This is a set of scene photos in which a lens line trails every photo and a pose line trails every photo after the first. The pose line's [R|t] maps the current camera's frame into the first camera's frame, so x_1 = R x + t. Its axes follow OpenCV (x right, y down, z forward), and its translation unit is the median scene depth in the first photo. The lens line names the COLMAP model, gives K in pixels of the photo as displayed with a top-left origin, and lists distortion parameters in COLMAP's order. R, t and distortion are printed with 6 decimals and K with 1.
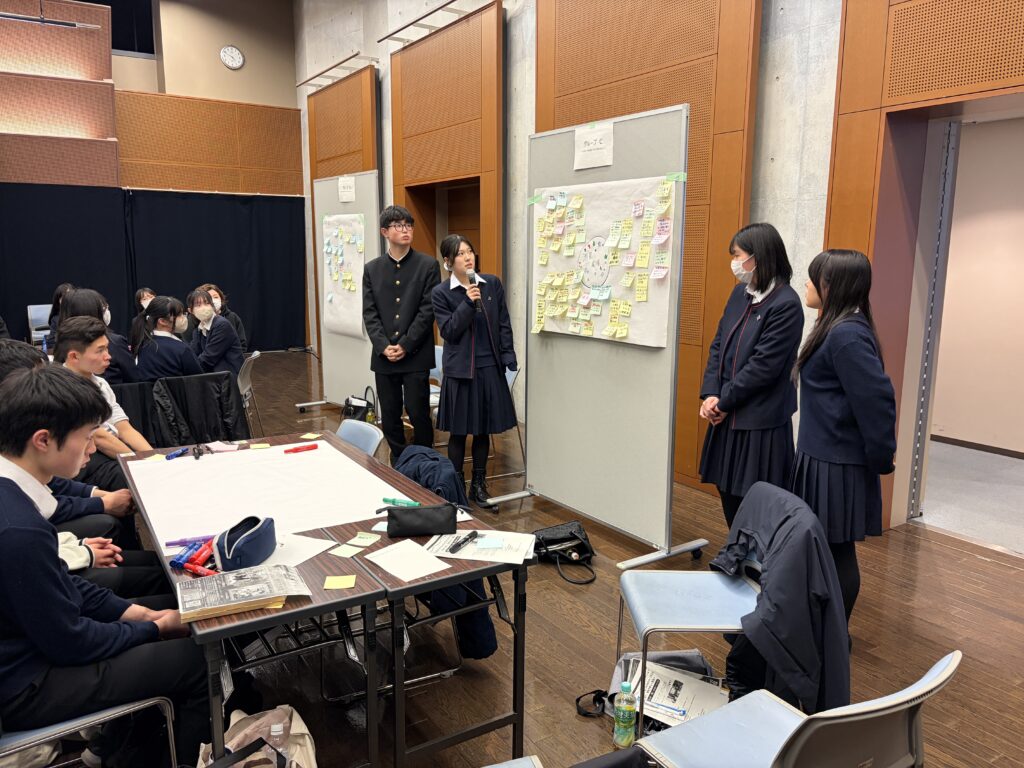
lens RADIAL K [[779.8, 0, 512.2], [0, 779.8, 383.9], [0, 0, 1]] dist [0.009717, 0.004022]
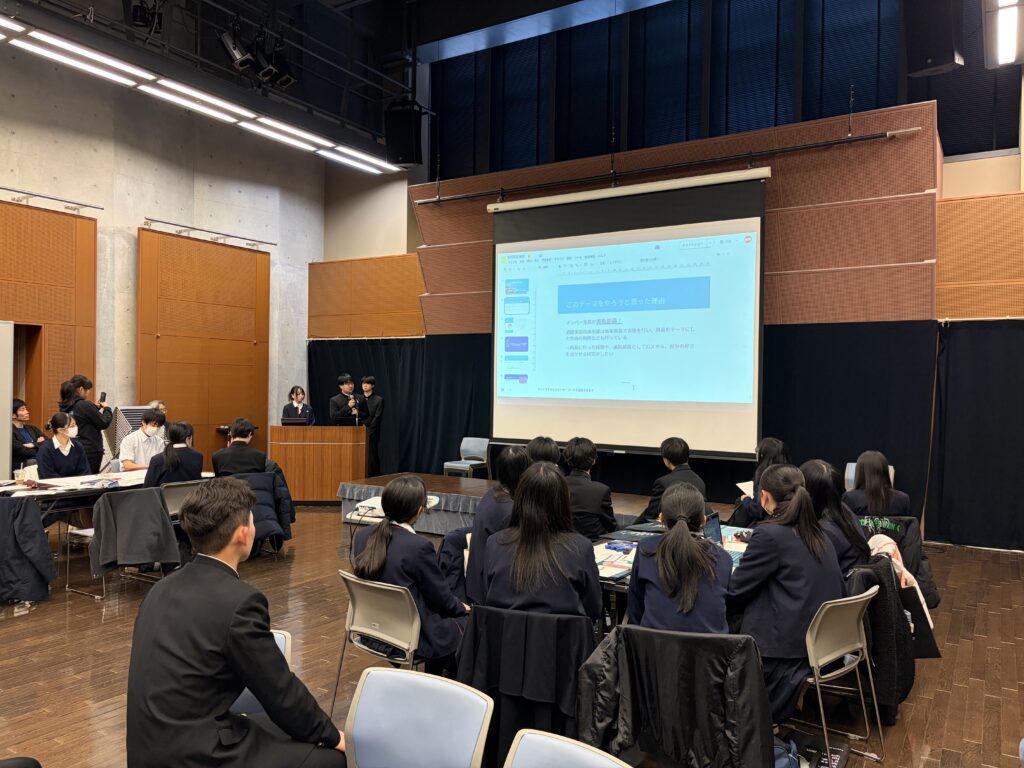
lens RADIAL K [[779.8, 0, 514.4], [0, 779.8, 388.5], [0, 0, 1]] dist [0.009717, 0.004022]
pose [[0.443268, 0.000089, -0.896389, 0.012273], [-0.160618, 0.983824, -0.079328, -0.054106], [0.881882, 0.179140, 0.436111, 0.300077]]
